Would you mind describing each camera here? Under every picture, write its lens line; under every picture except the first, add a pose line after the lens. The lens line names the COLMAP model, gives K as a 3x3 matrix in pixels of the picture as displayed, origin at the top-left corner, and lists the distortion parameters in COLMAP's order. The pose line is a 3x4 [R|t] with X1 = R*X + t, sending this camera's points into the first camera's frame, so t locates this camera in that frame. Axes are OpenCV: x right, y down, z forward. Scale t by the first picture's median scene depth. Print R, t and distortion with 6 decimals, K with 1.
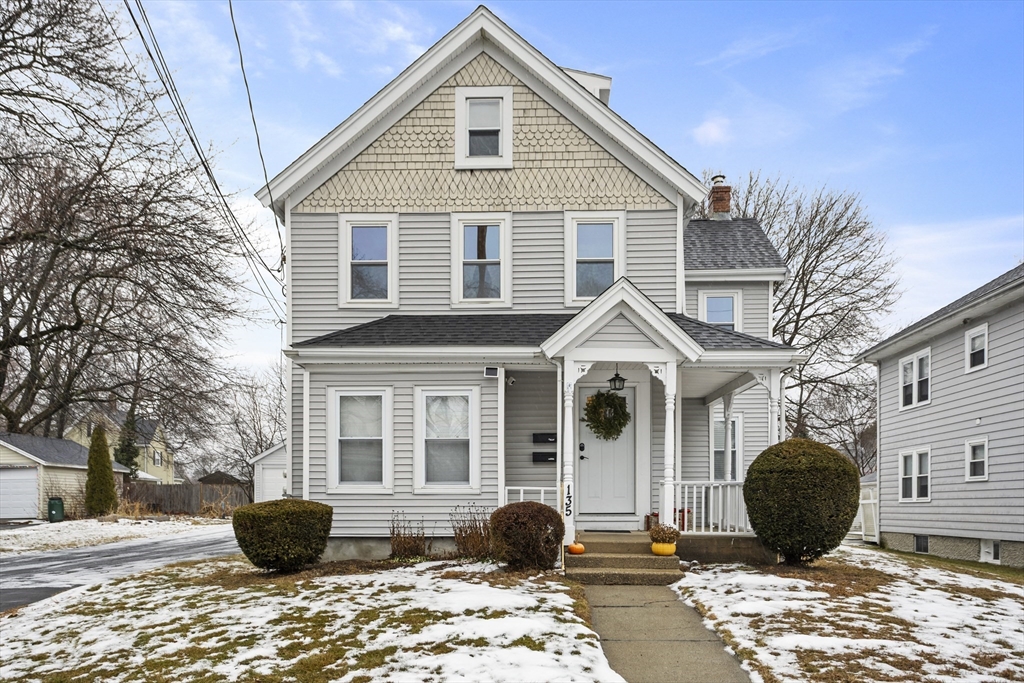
lens RADIAL K [[734.6, 0, 508.9], [0, 734.6, 389.1], [0, 0, 1]] dist [0.002730, 0.002233]
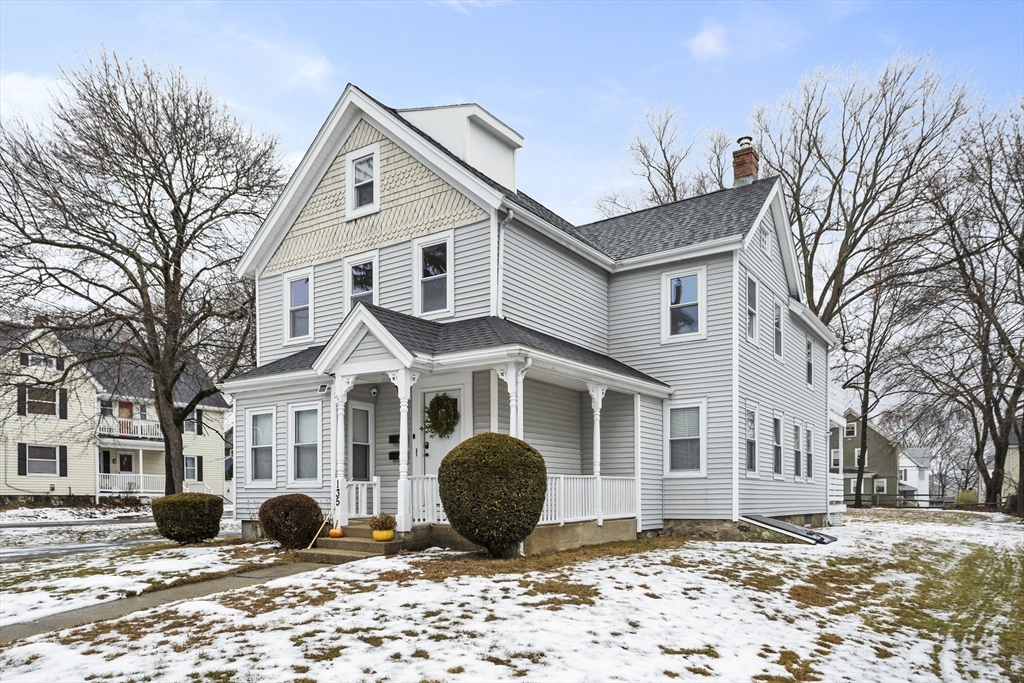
lens RADIAL K [[716.1, 0, 512.6], [0, 716.1, 382.7], [0, 0, 1]] dist [-0.008299, -0.002676]
pose [[0.845108, -0.084271, -0.527912, 0.767654], [0.083338, 0.996192, -0.025612, 0.020973], [0.528060, -0.022350, 0.848913, 0.131779]]
